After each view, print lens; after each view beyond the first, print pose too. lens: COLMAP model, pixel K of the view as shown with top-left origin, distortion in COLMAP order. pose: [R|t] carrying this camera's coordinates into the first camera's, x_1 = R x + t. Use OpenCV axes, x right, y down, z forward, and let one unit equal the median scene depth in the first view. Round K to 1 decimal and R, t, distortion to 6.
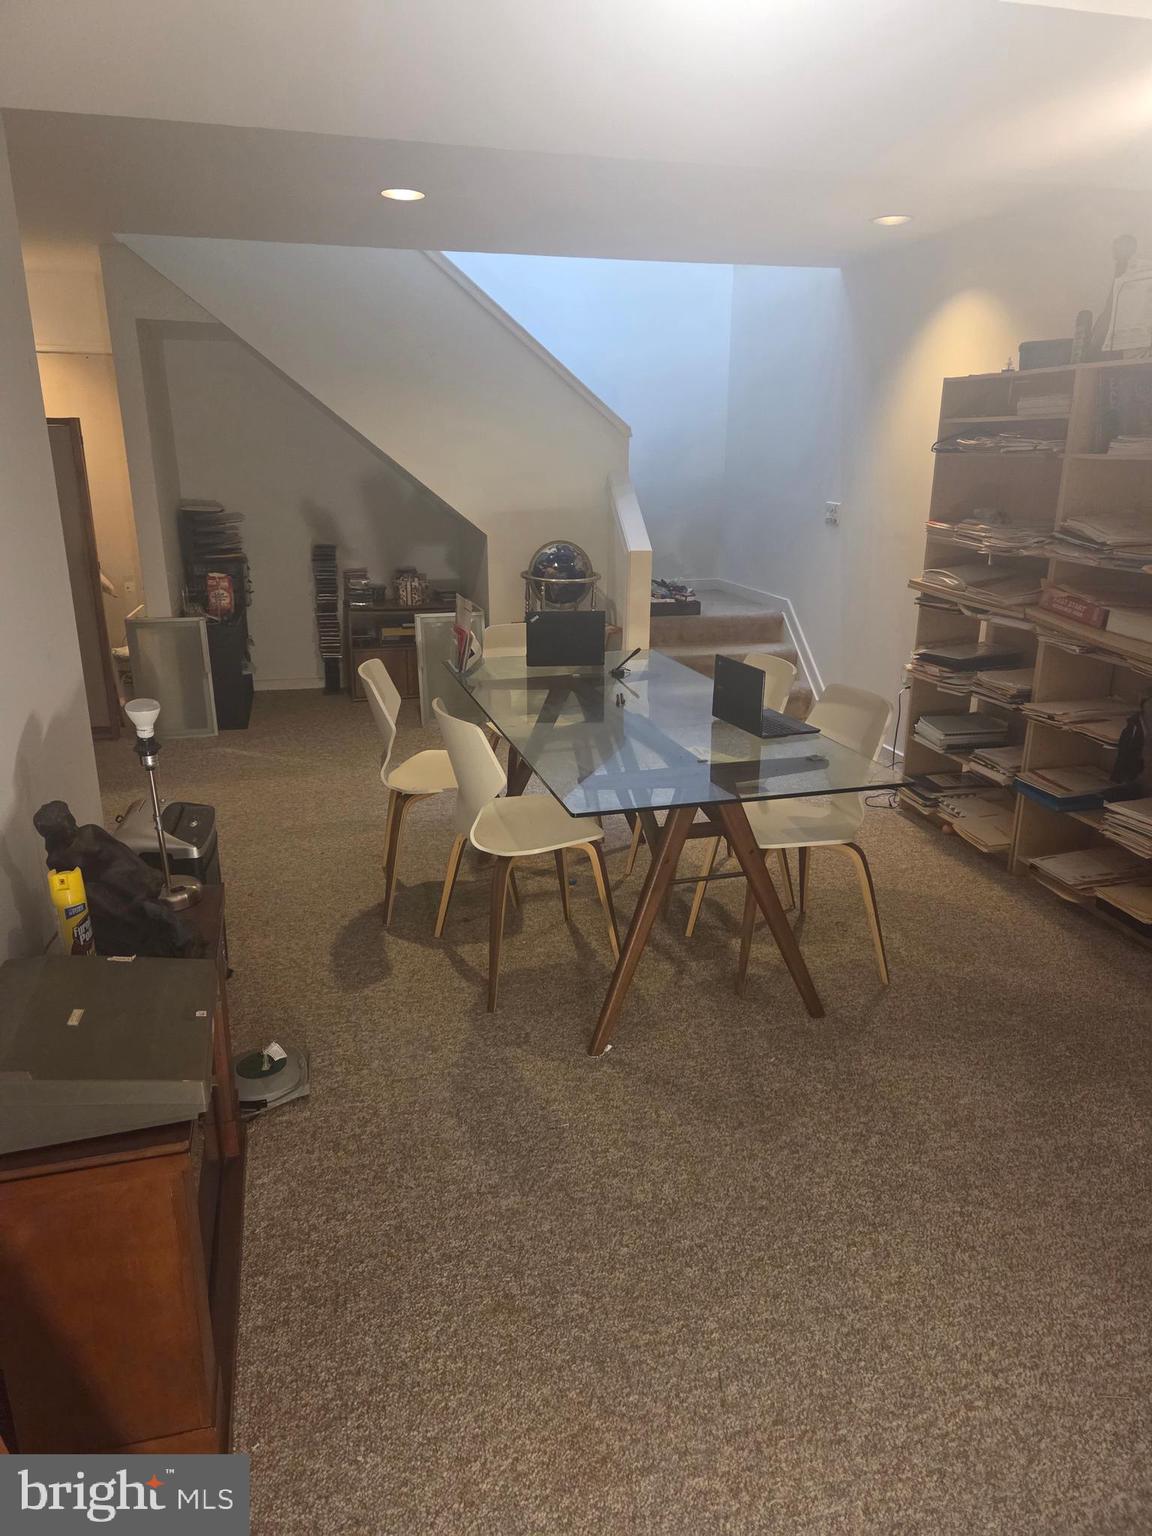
lens RADIAL K [[1031.7, 0, 576.5], [0, 1031.7, 774.7], [0, 0, 1]] dist [0.082705, -0.070635]
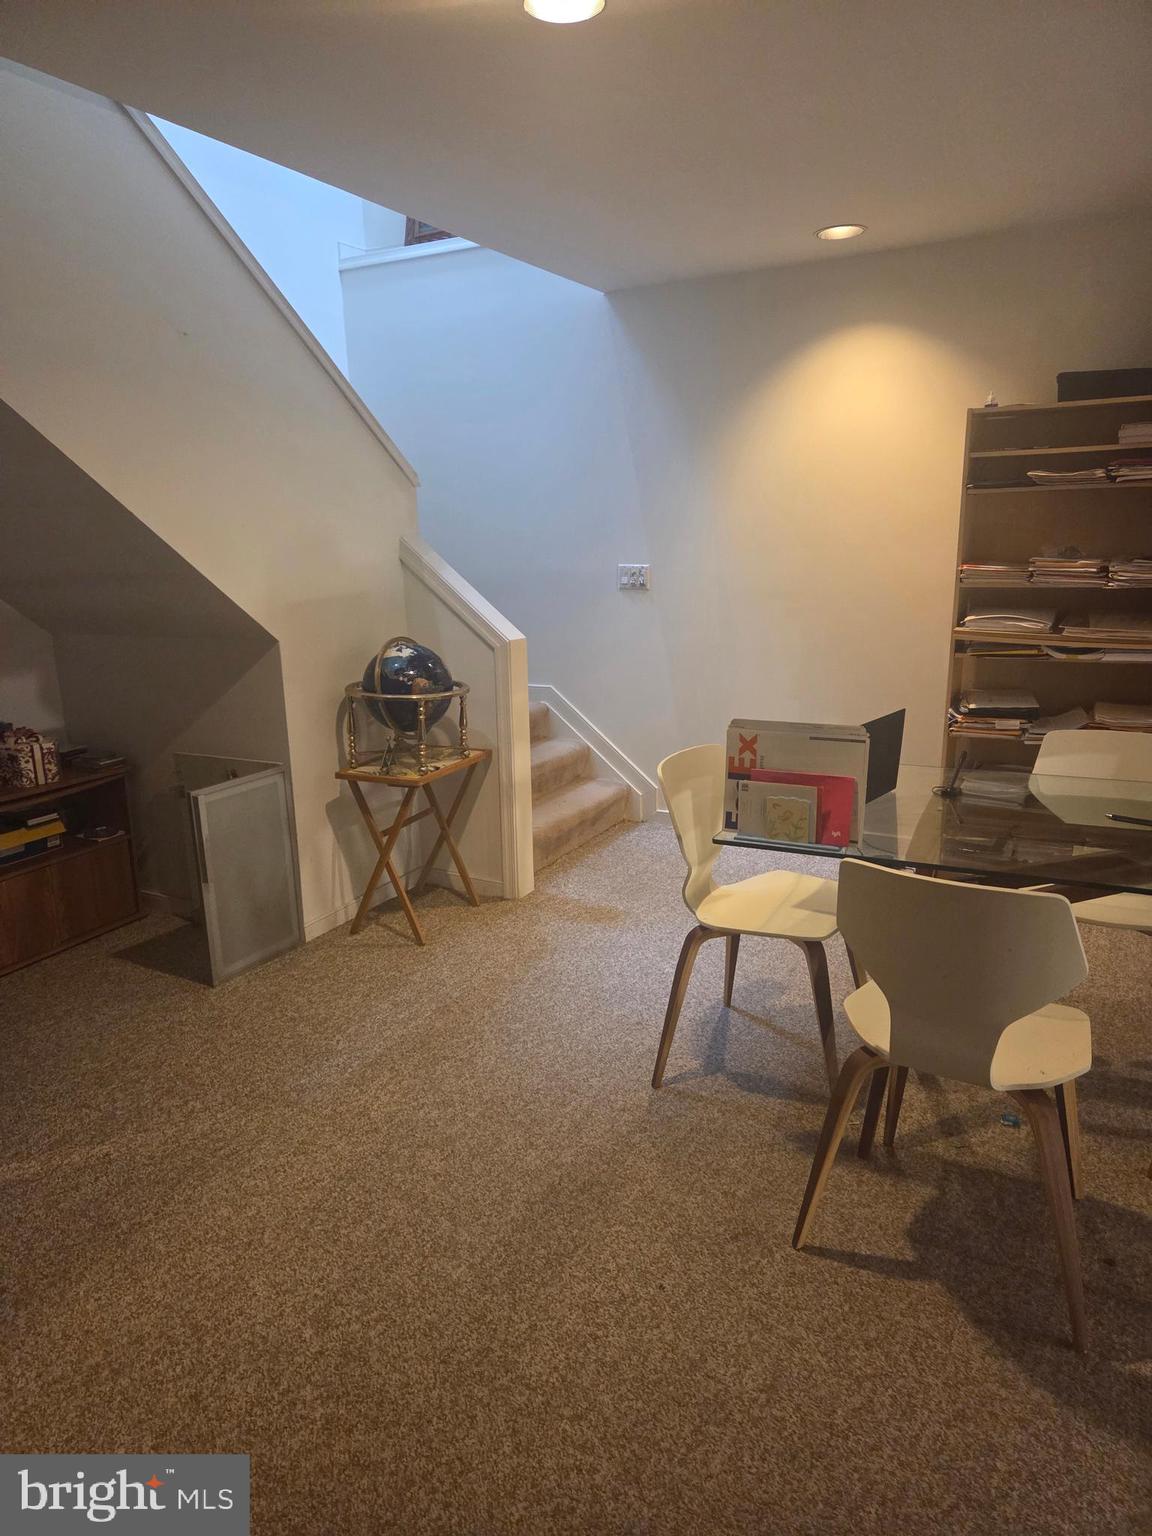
lens RADIAL K [[1028.2, 0, 576.0], [0, 1028.2, 768.0], [0, 0, 1]] dist [0.080476, -0.071061]
pose [[0.674499, -0.185700, 0.714539, -0.764492], [0.246858, 0.968870, 0.018771, -0.235709], [-0.695781, 0.163729, 0.699344, 0.866356]]
